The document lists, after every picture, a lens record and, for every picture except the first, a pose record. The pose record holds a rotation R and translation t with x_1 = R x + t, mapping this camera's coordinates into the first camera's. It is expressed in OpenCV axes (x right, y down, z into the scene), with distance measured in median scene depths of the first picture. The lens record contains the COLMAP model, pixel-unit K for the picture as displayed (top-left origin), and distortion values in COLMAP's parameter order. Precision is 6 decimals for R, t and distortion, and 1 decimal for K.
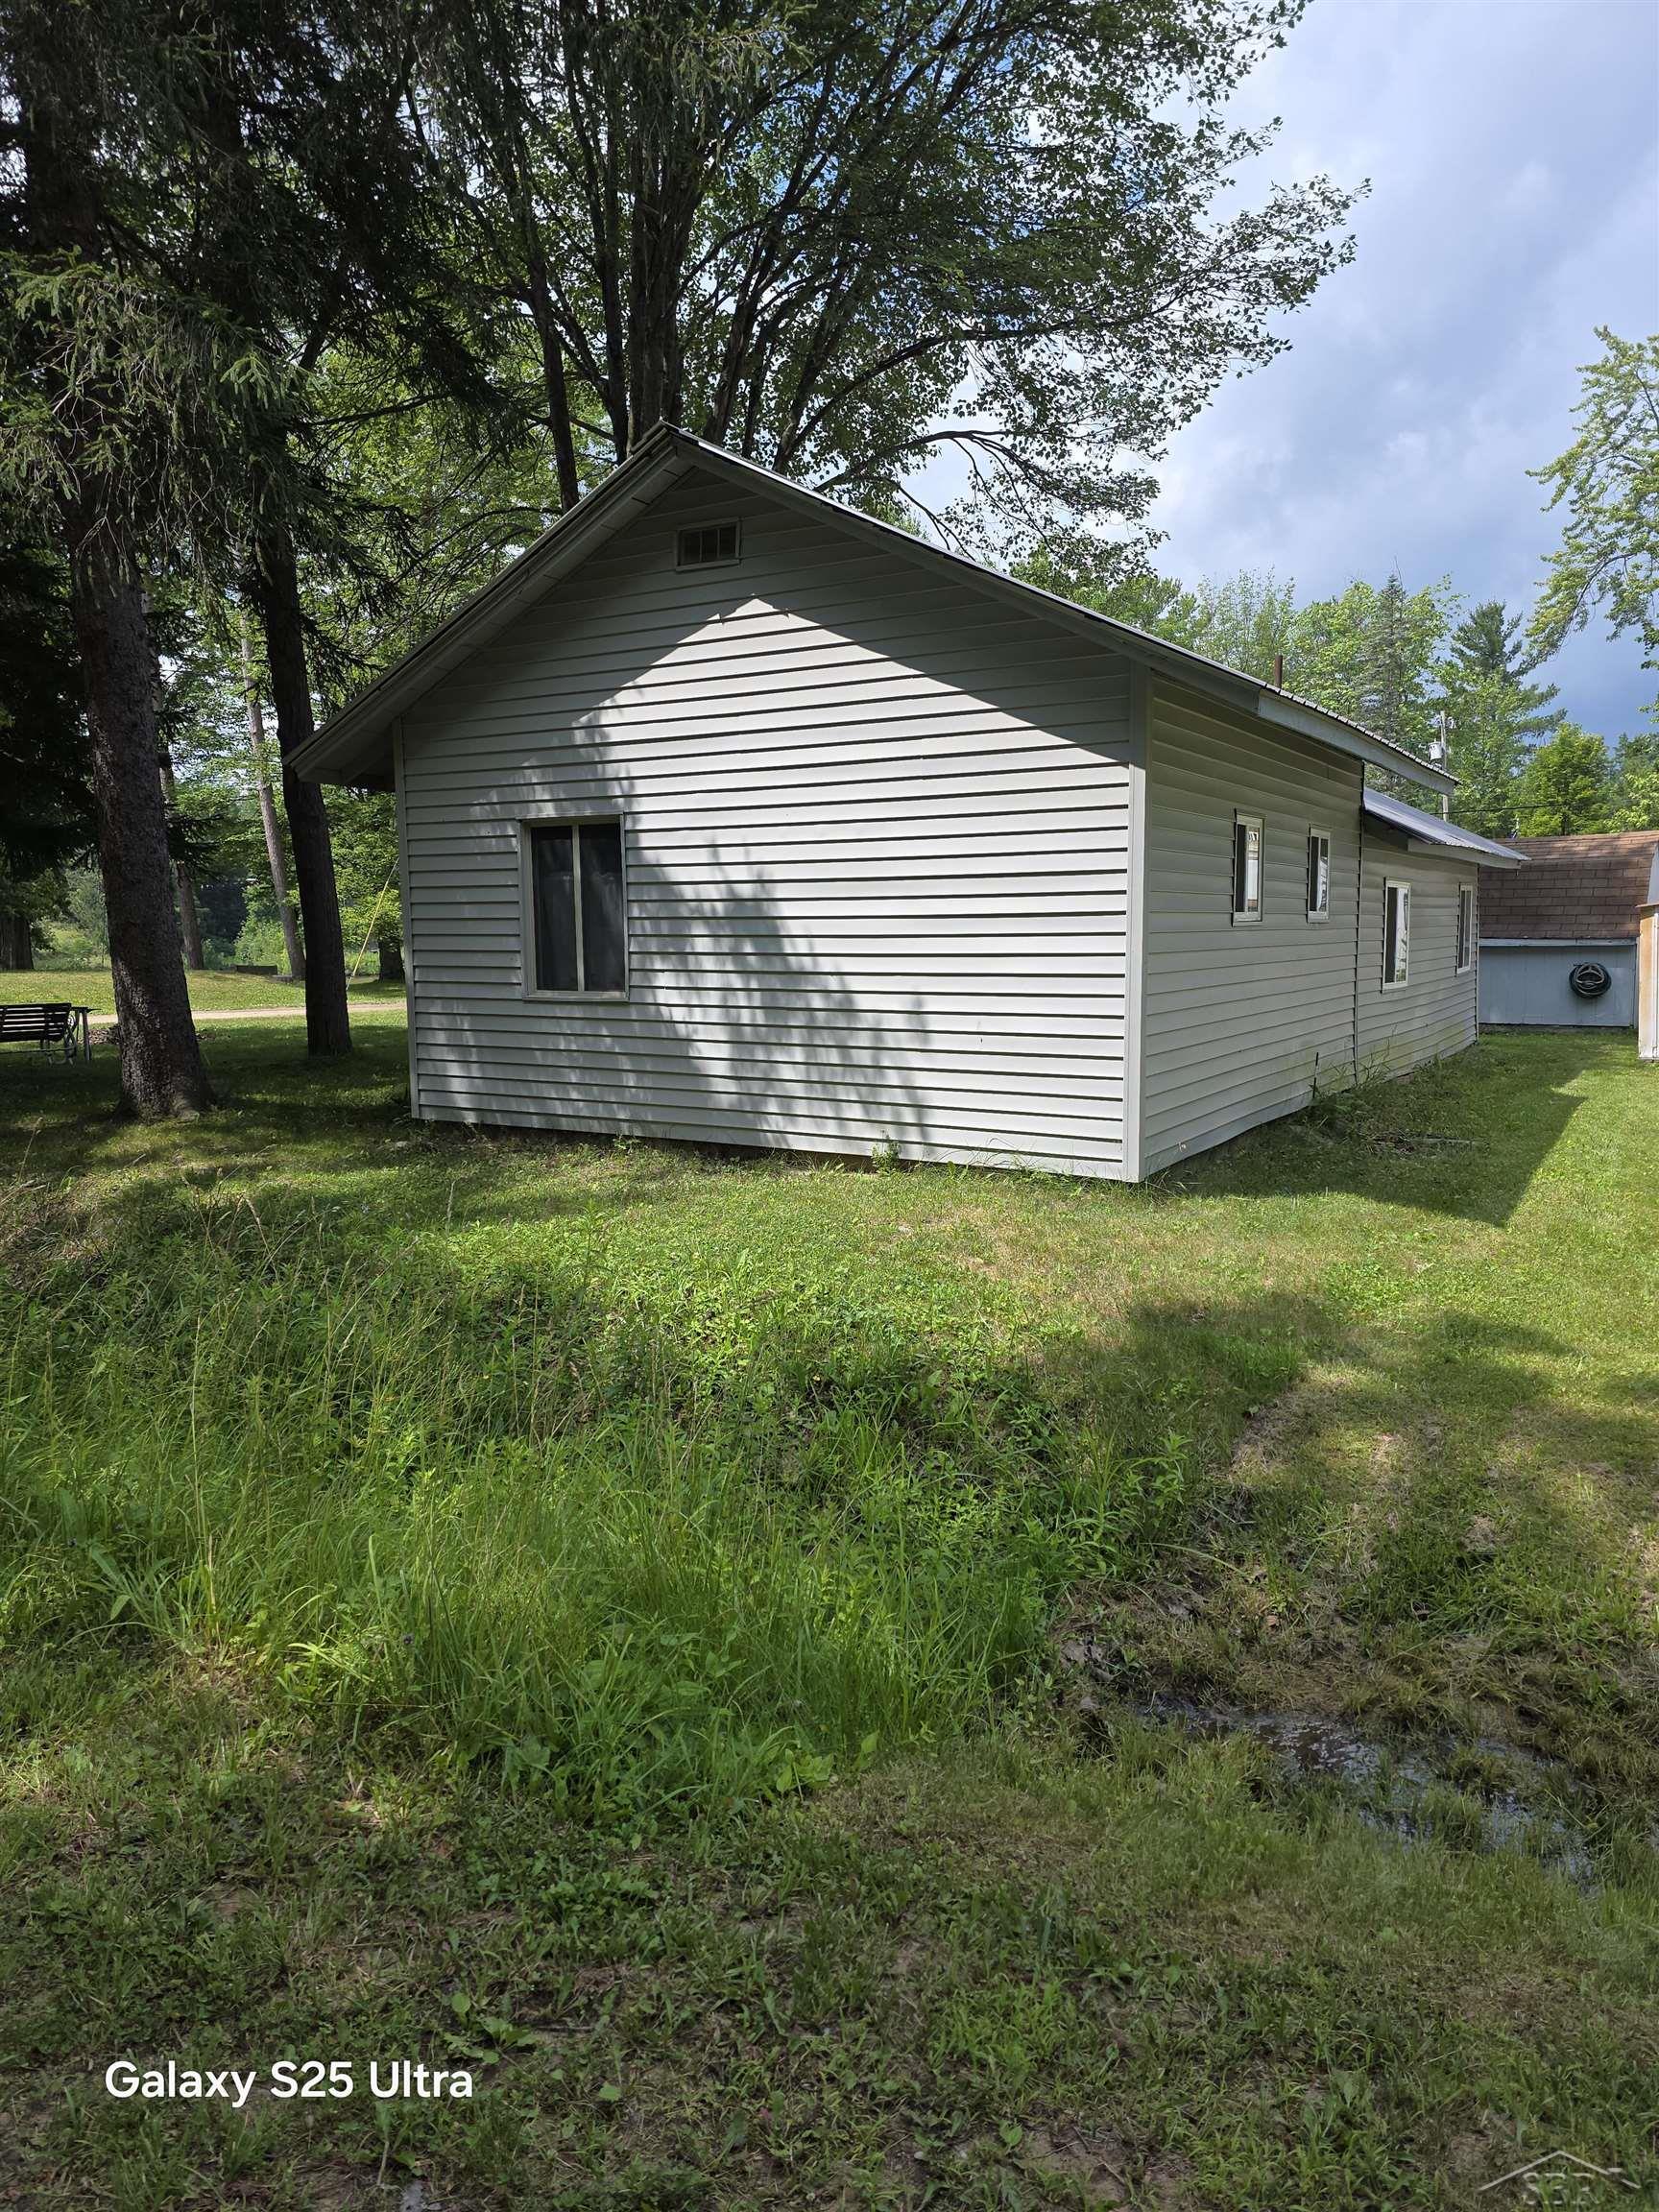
lens RADIAL K [[1467.8, 0, 824.0], [0, 1467.8, 1123.0], [0, 0, 1]] dist [-0.003702, -0.002491]
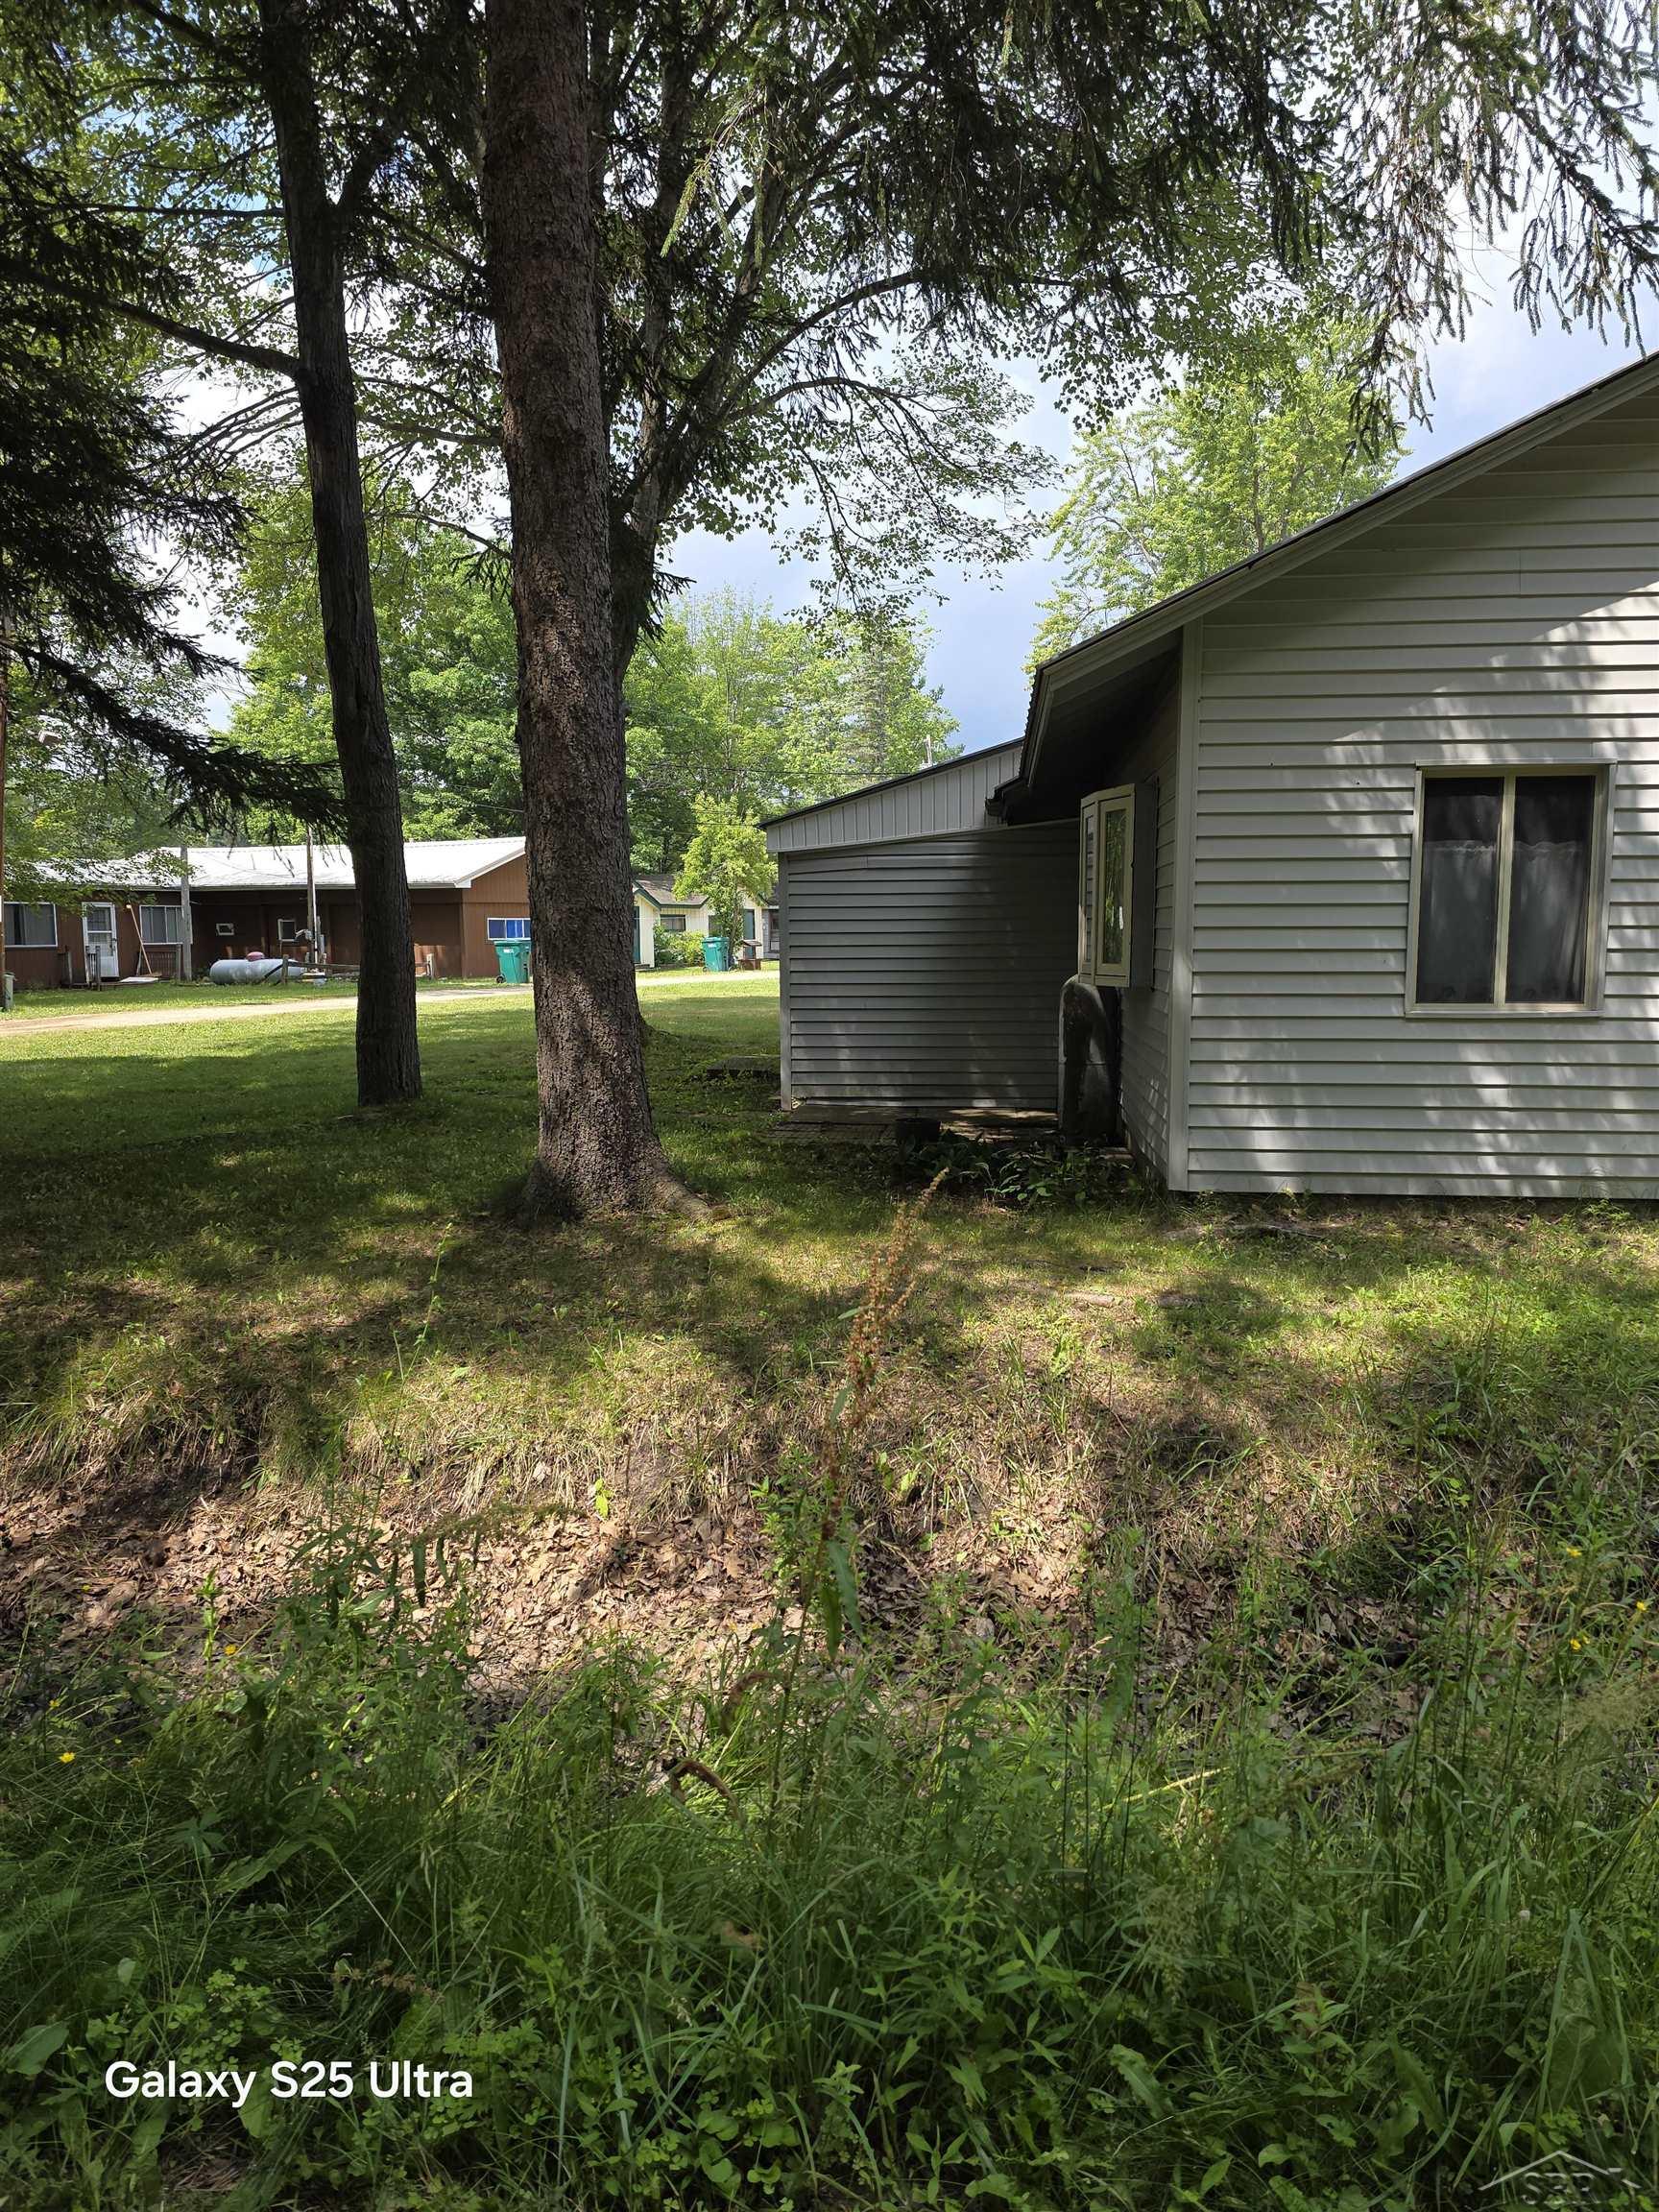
lens RADIAL K [[1467.8, 0, 832.0], [0, 1467.8, 1085.3], [0, 0, 1]] dist [-0.003702, -0.002491]
pose [[0.918034, -0.038914, 0.394587, -0.772427], [0.051748, 0.998419, -0.021932, -0.051243], [-0.393110, 0.040553, 0.918597, 0.468385]]
